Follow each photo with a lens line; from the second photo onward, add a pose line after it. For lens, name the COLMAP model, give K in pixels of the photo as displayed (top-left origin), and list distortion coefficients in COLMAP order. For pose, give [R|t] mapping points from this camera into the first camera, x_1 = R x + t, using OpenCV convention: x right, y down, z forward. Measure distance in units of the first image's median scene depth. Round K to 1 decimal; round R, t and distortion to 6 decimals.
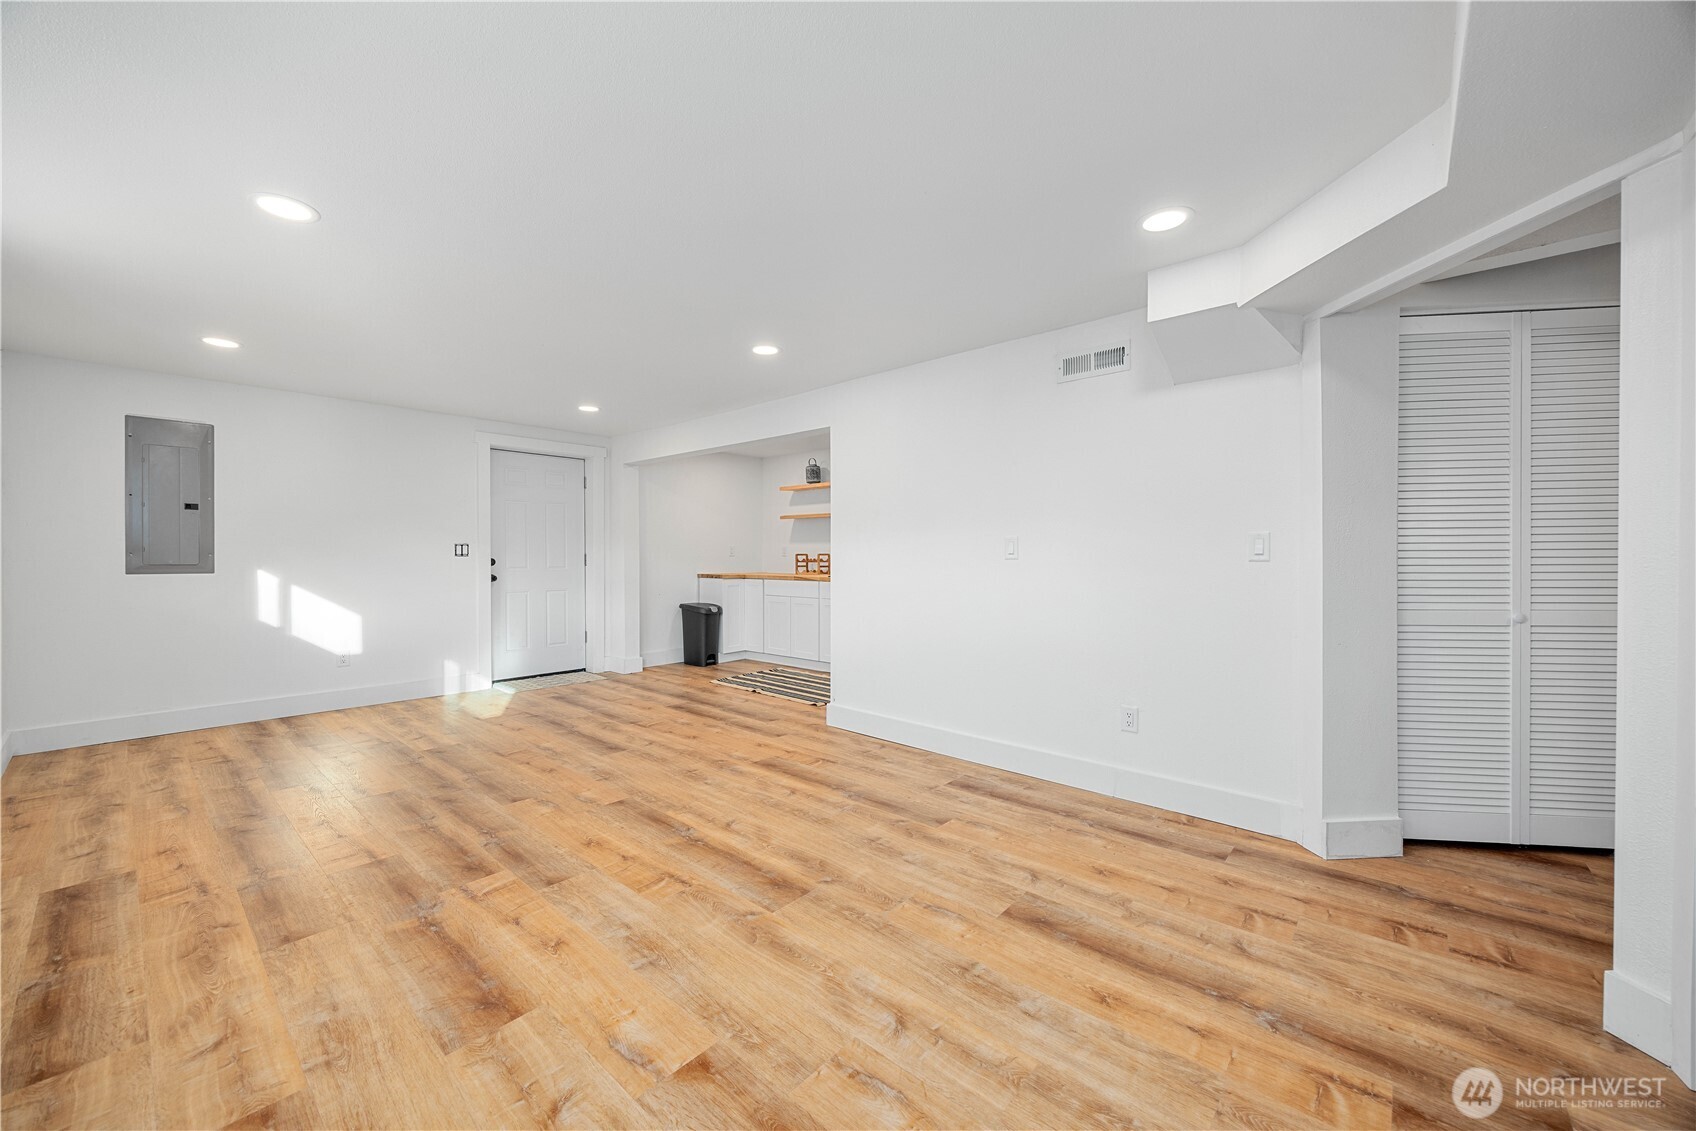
lens RADIAL K [[640.1, 0, 846.1], [0, 640.1, 556.8], [0, 0, 1]] dist [-0.002165, 0.000011]
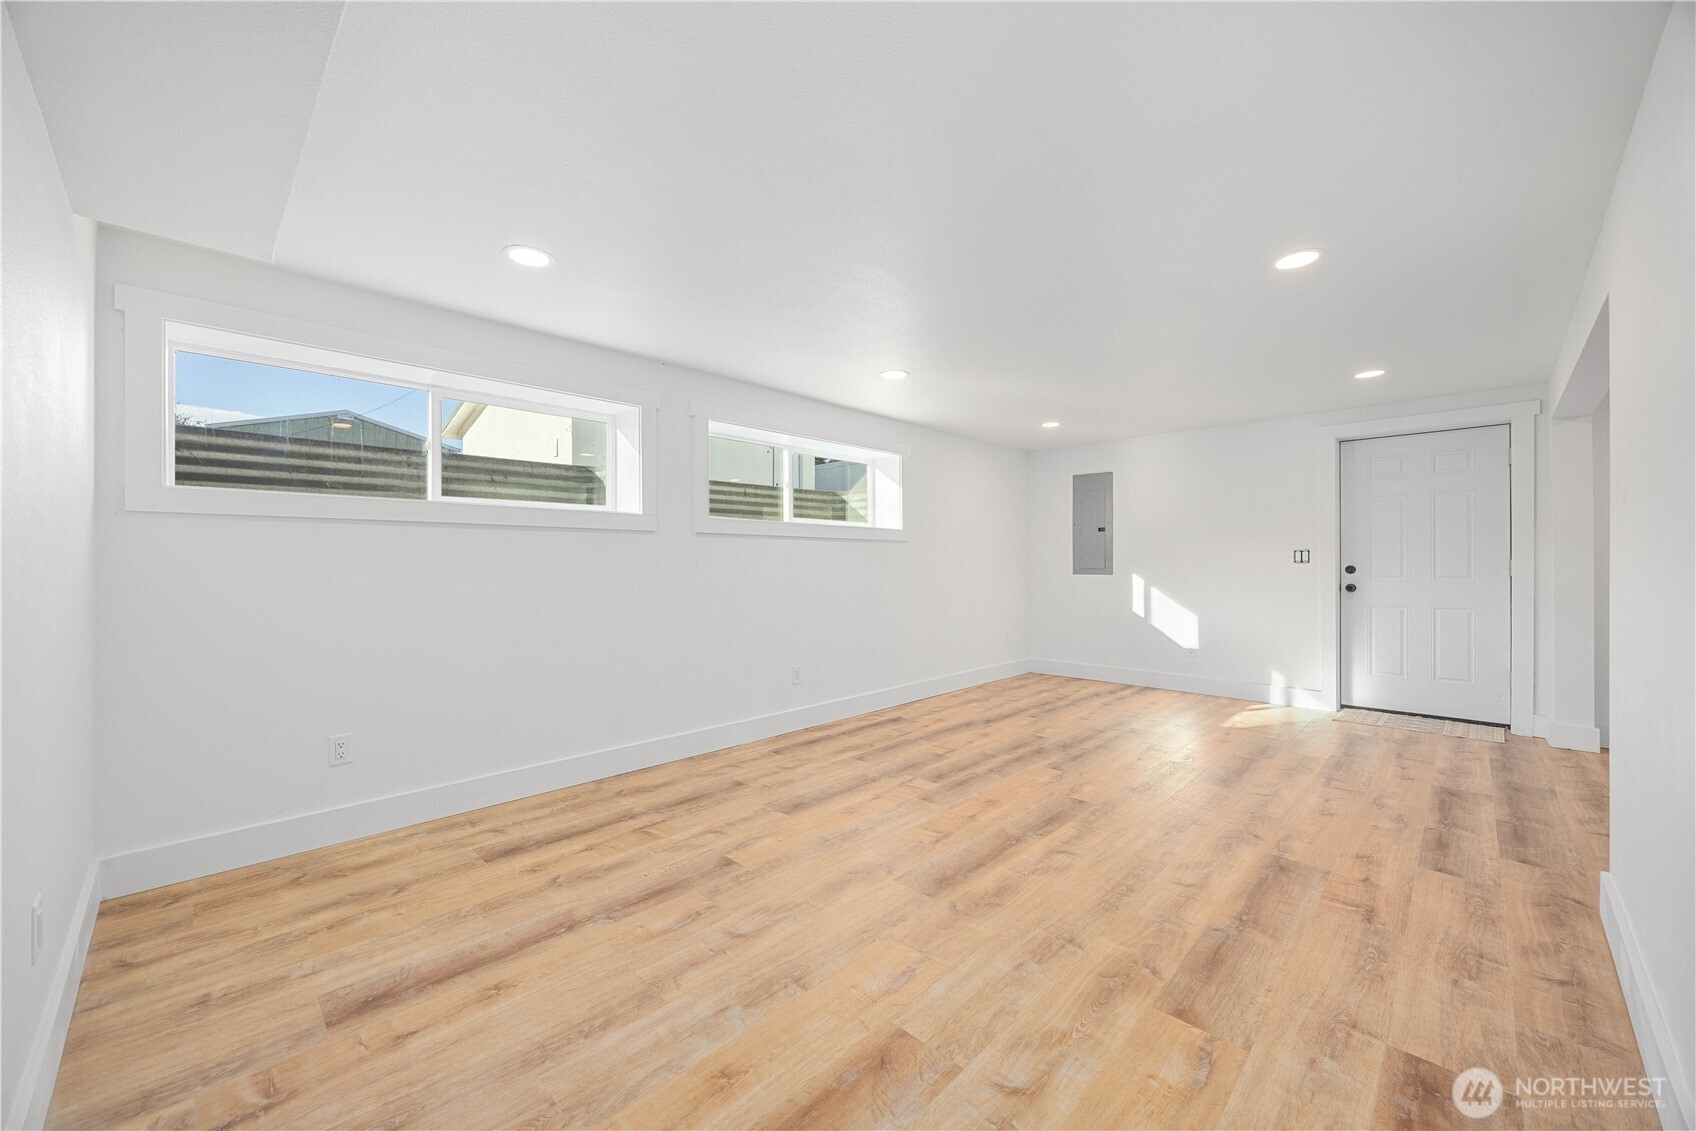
lens RADIAL K [[657.0, 0, 848.0], [0, 657.0, 565.5], [0, 0, 1]] dist [-0.000323, -0.000090]
pose [[-0.059768, 0.002376, -0.998209, 0.840446], [-0.001903, 0.999995, 0.002494, 0.003279], [0.998210, 0.002049, -0.059763, 0.803641]]
